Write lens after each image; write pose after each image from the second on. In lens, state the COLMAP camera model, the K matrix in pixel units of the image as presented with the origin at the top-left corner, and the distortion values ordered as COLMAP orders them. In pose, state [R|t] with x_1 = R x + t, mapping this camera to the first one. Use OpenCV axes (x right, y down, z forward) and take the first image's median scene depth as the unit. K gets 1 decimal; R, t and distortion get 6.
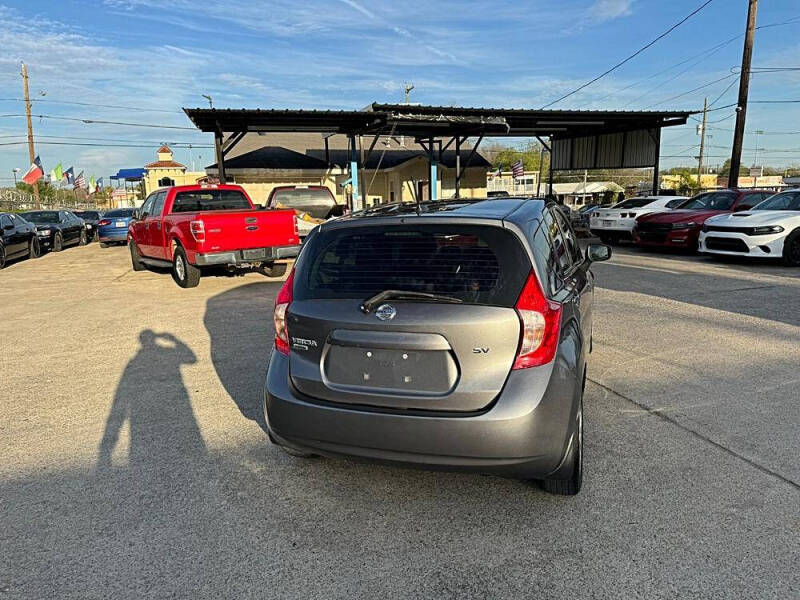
lens RADIAL K [[561.9, 0, 401.7], [0, 561.9, 303.7], [0, 0, 1]] dist [0.037593, -0.046482]
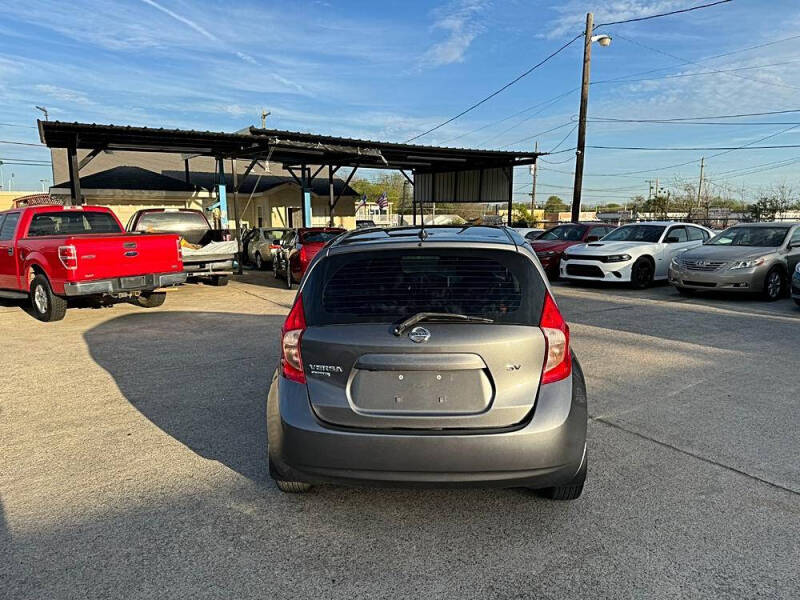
lens RADIAL K [[561.9, 0, 401.8], [0, 561.9, 309.6], [0, 0, 1]] dist [0.037593, -0.046482]
pose [[0.965926, -0.020842, 0.257977, -0.076837], [0.030969, 0.998898, -0.035255, 0.001268], [-0.256958, 0.042043, 0.965508, 0.007263]]
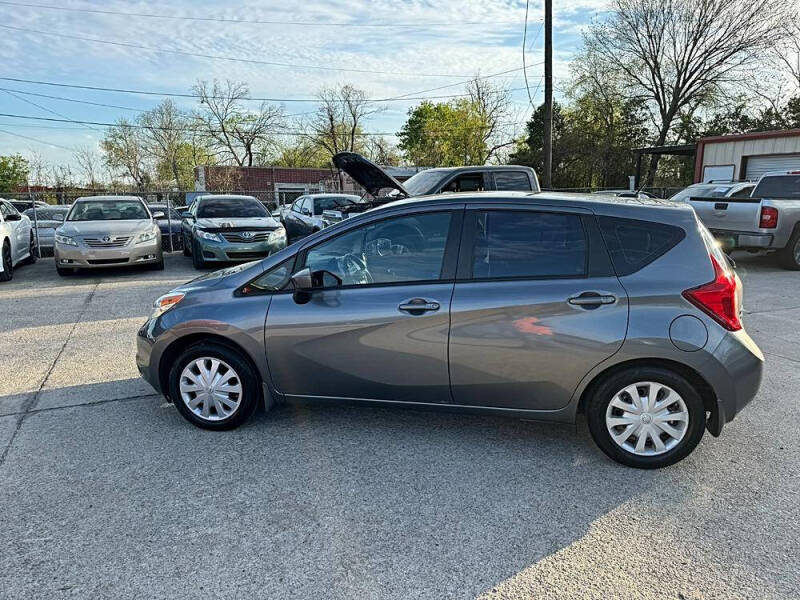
lens RADIAL K [[561.9, 0, 400.5], [0, 561.9, 304.7], [0, 0, 1]] dist [0.037593, -0.046482]
pose [[-0.115524, -0.169154, 0.978796, -0.310166], [0.195582, 0.962229, 0.189375, -0.076140], [-0.973859, 0.213313, -0.078077, 0.441958]]
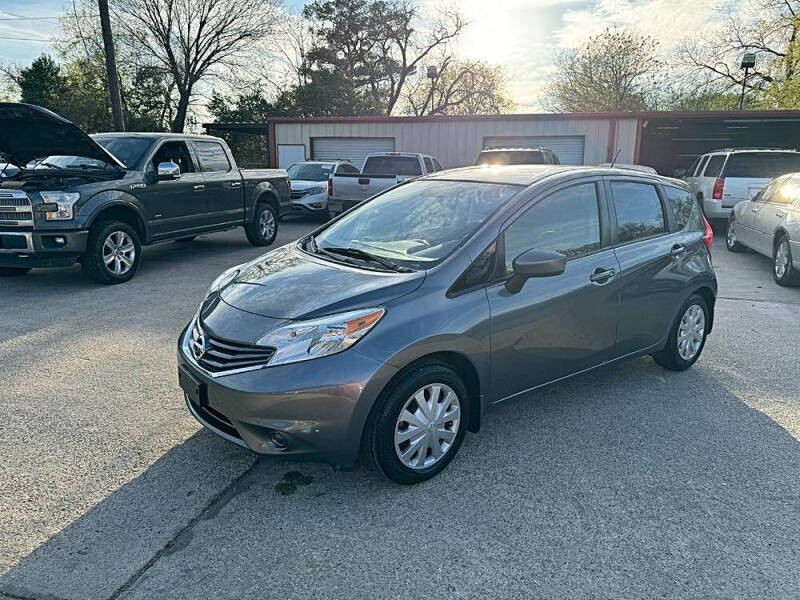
lens RADIAL K [[561.9, 0, 405.2], [0, 561.9, 301.8], [0, 0, 1]] dist [0.037593, -0.046482]
pose [[-0.834517, -0.107558, 0.540382, -0.099403], [0.118640, 0.922677, 0.366867, -0.130794], [-0.538057, 0.370267, -0.757230, 0.709800]]
